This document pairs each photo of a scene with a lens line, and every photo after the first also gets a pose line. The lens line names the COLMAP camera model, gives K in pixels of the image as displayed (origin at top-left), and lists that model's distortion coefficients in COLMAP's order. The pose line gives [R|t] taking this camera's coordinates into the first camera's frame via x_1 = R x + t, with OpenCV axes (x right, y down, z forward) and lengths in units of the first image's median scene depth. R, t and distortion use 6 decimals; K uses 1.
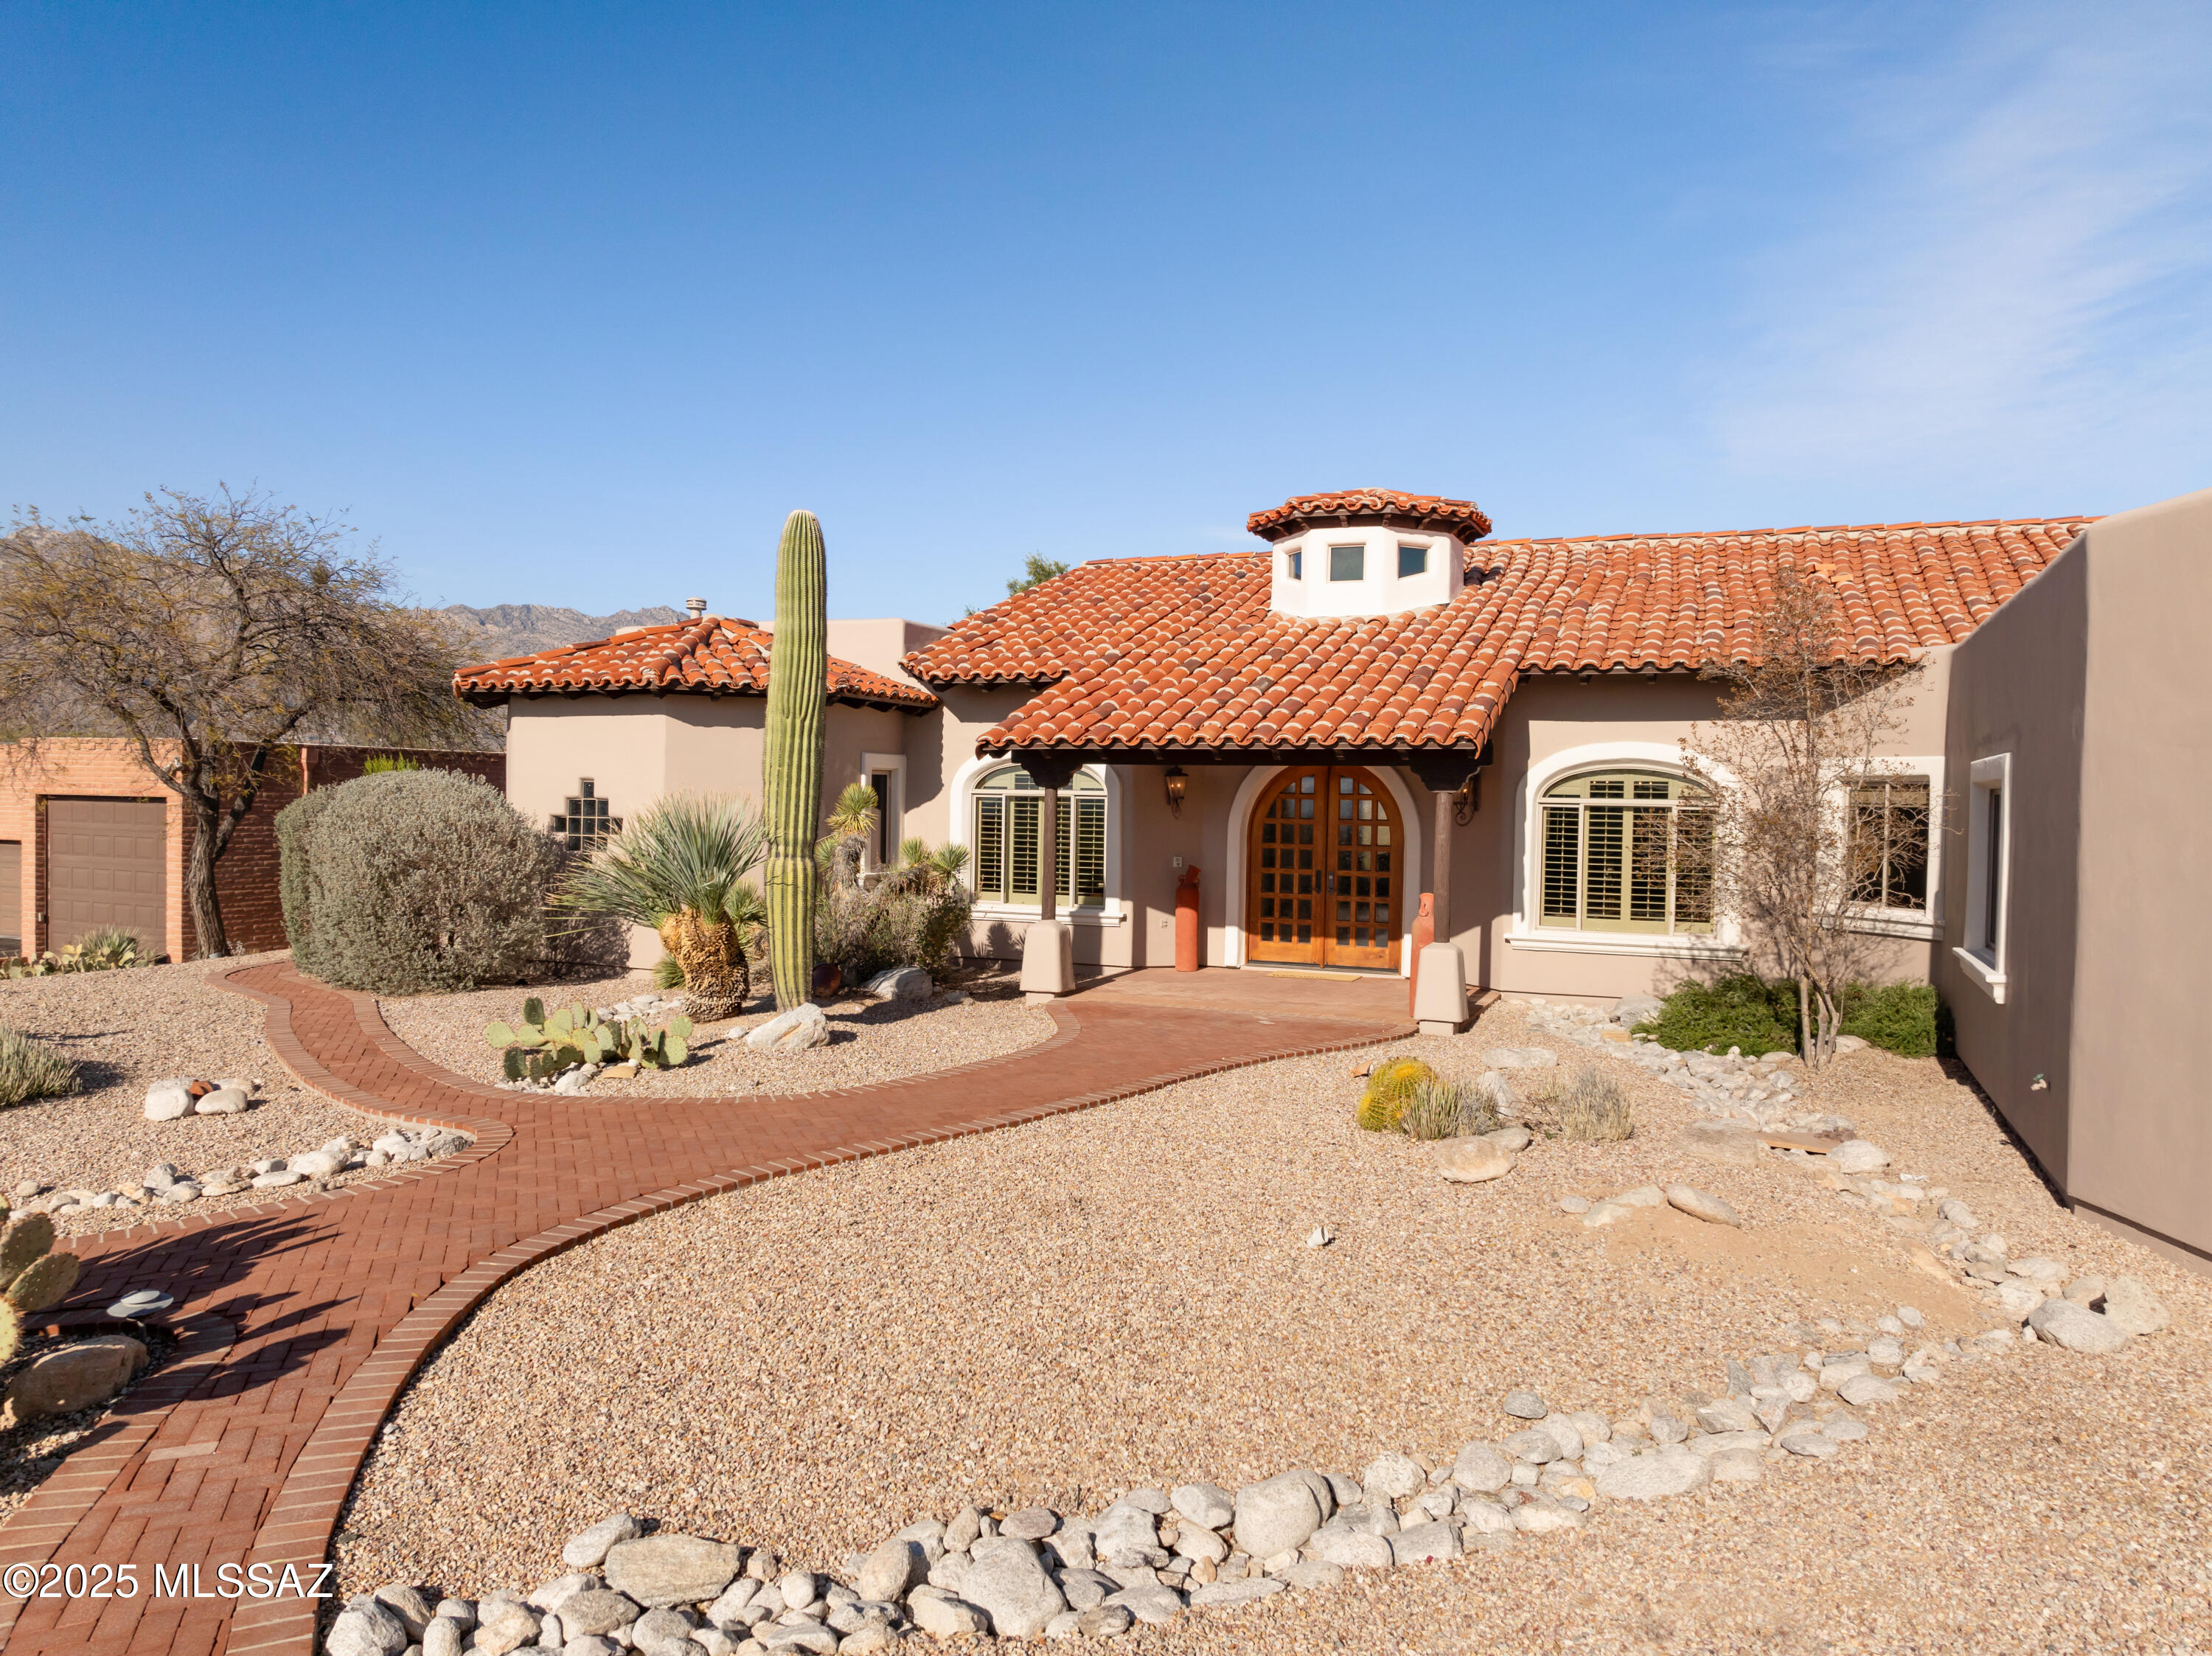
lens RADIAL K [[1564.4, 0, 1103.4], [0, 1564.4, 830.6], [0, 0, 1]] dist [-0.031175, -0.002509]
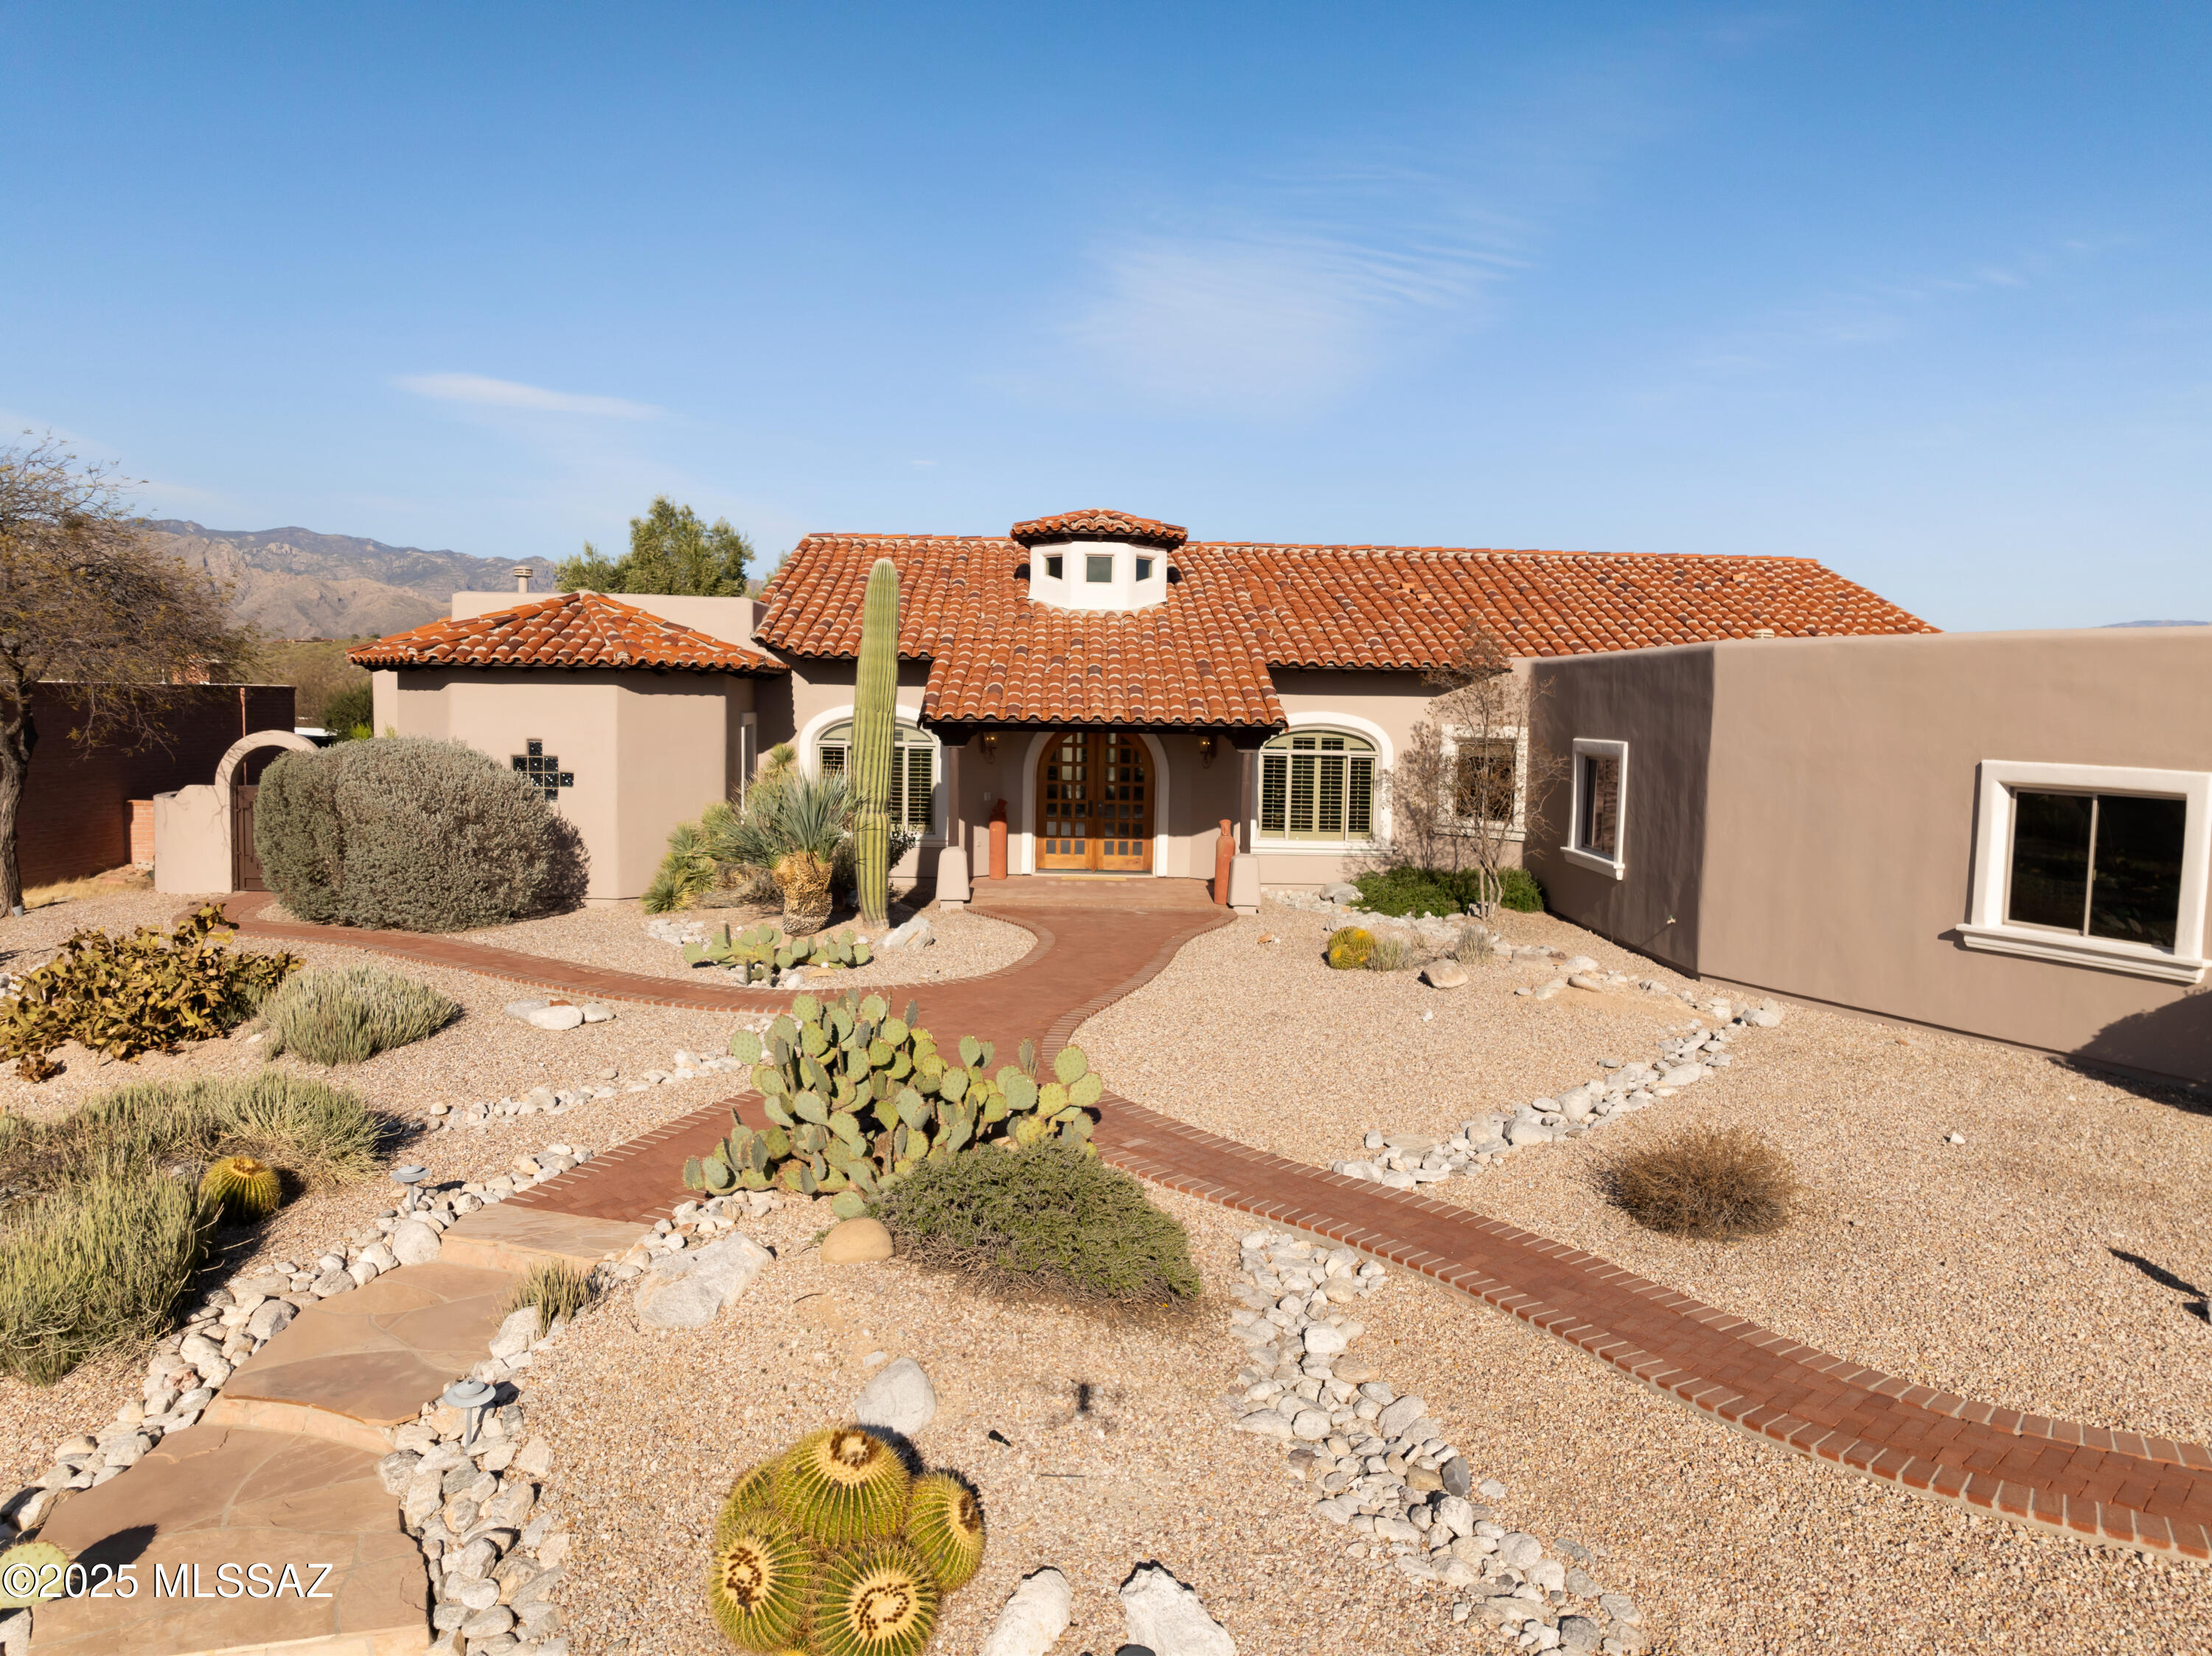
lens RADIAL K [[1564.4, 0, 1127.9], [0, 1564.4, 831.5], [0, 0, 1]] dist [-0.031175, -0.002509]
pose [[0.908991, -0.033447, 0.415471, -0.395260], [0.003281, 0.997319, 0.073109, -0.046278], [-0.416803, -0.065092, 0.906663, -0.241928]]
